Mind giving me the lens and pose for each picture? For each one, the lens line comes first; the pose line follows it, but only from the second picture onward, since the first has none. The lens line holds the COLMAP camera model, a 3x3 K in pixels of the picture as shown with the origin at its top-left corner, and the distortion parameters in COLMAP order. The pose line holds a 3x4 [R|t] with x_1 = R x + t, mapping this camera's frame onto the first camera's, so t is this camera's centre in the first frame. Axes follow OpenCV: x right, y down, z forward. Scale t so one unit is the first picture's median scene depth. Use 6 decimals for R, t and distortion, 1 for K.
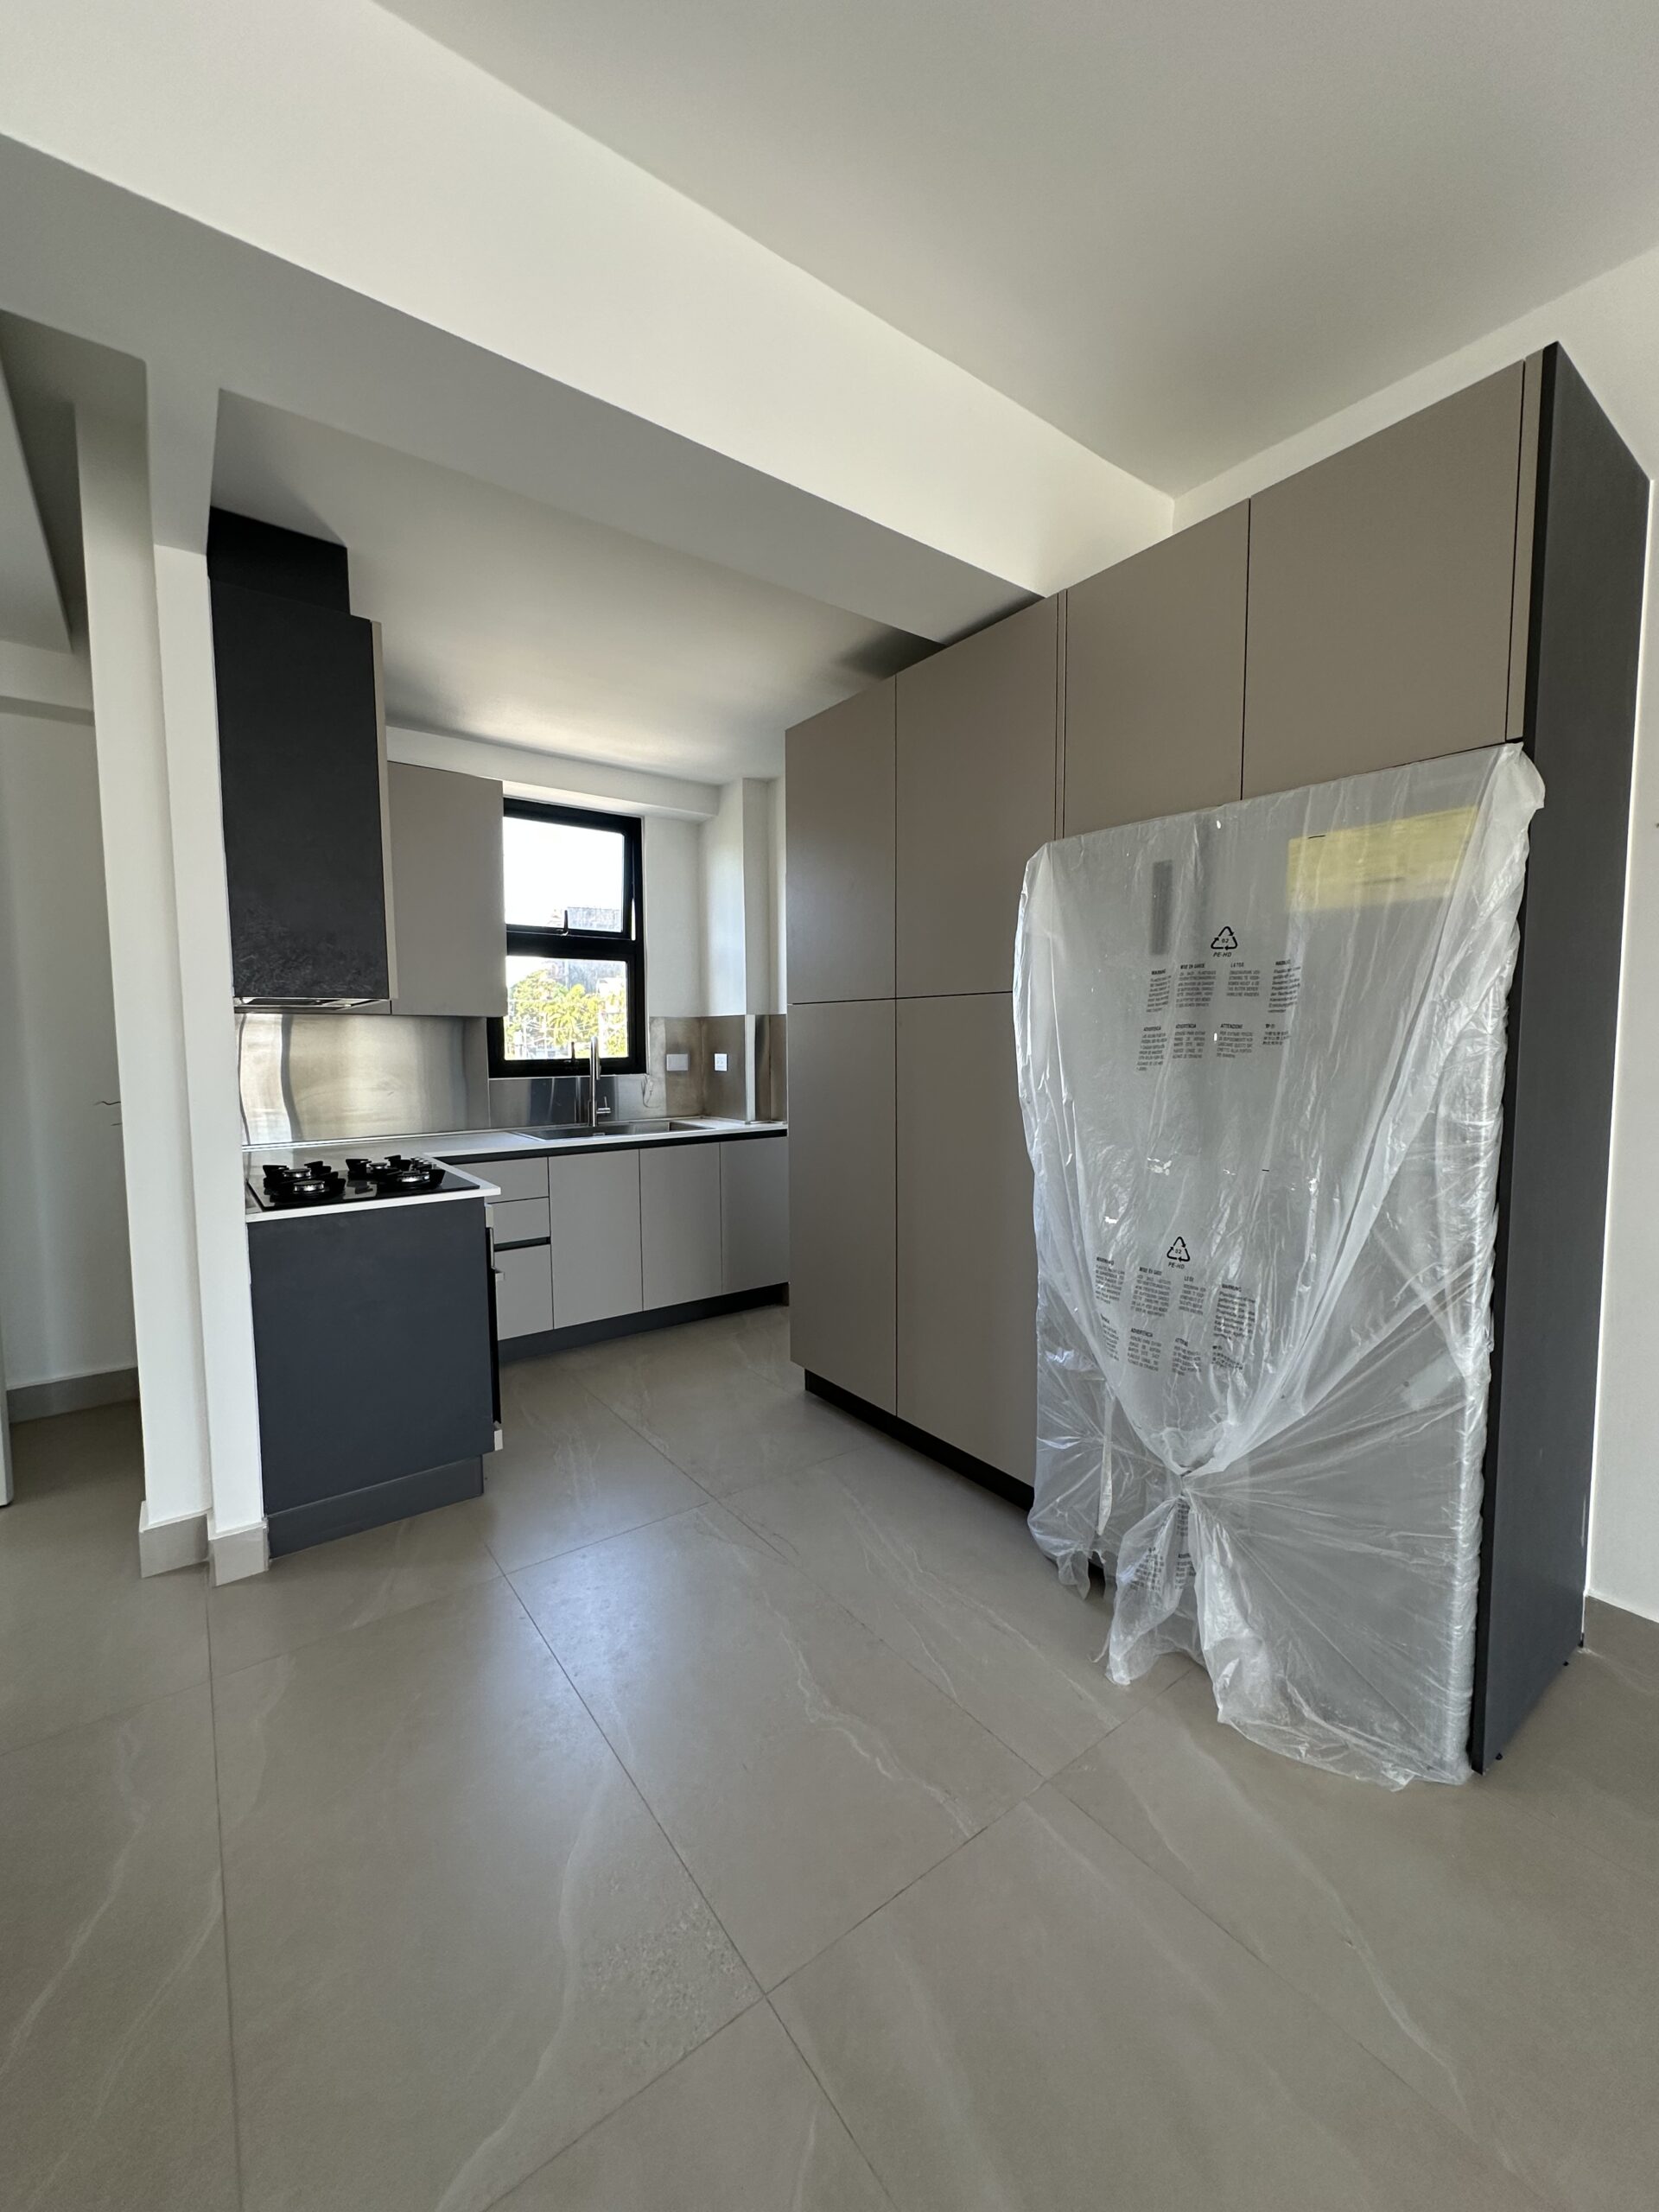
lens RADIAL K [[884.3, 0, 829.5], [0, 884.3, 1106.0], [0, 0, 1]] dist [-0.002251, 0.003592]
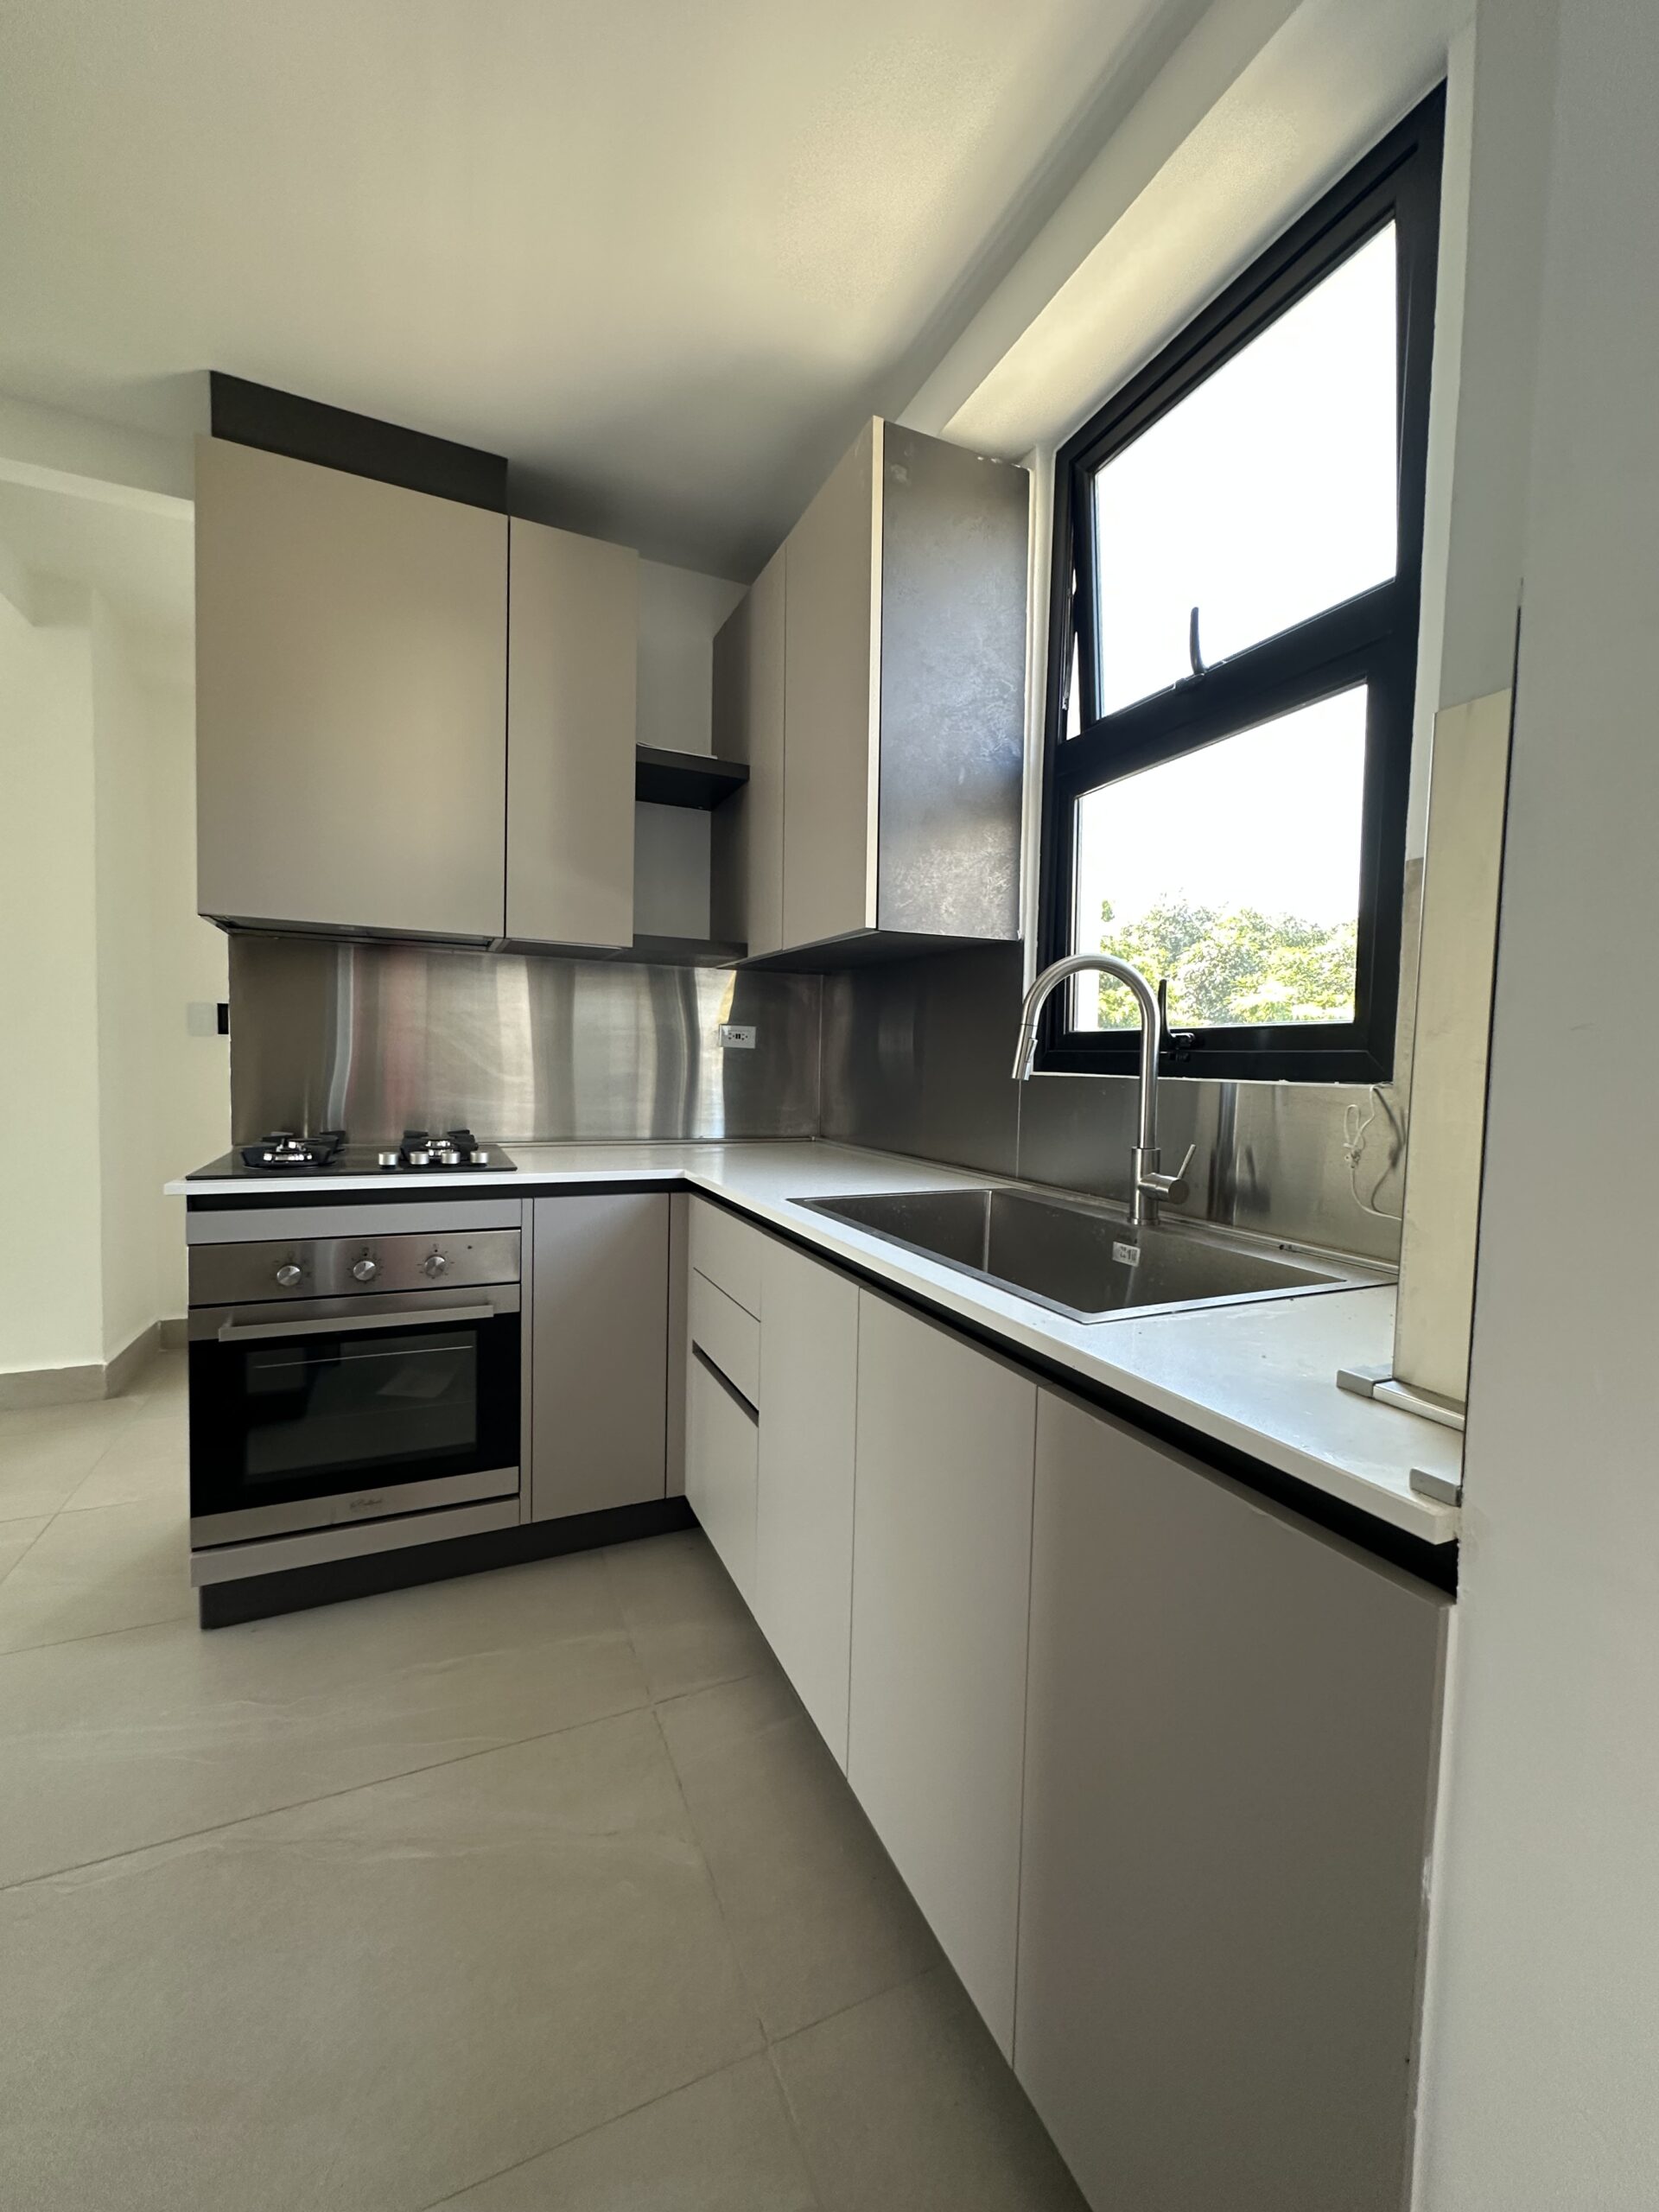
lens RADIAL K [[884.3, 0, 829.5], [0, 884.3, 1106.0], [0, 0, 1]] dist [-0.002251, 0.003592]
pose [[-0.208966, 0.046947, -0.976795, 0.092623], [-0.092989, 0.993367, 0.067636, -0.034296], [0.973492, 0.104965, -0.203214, 0.918112]]
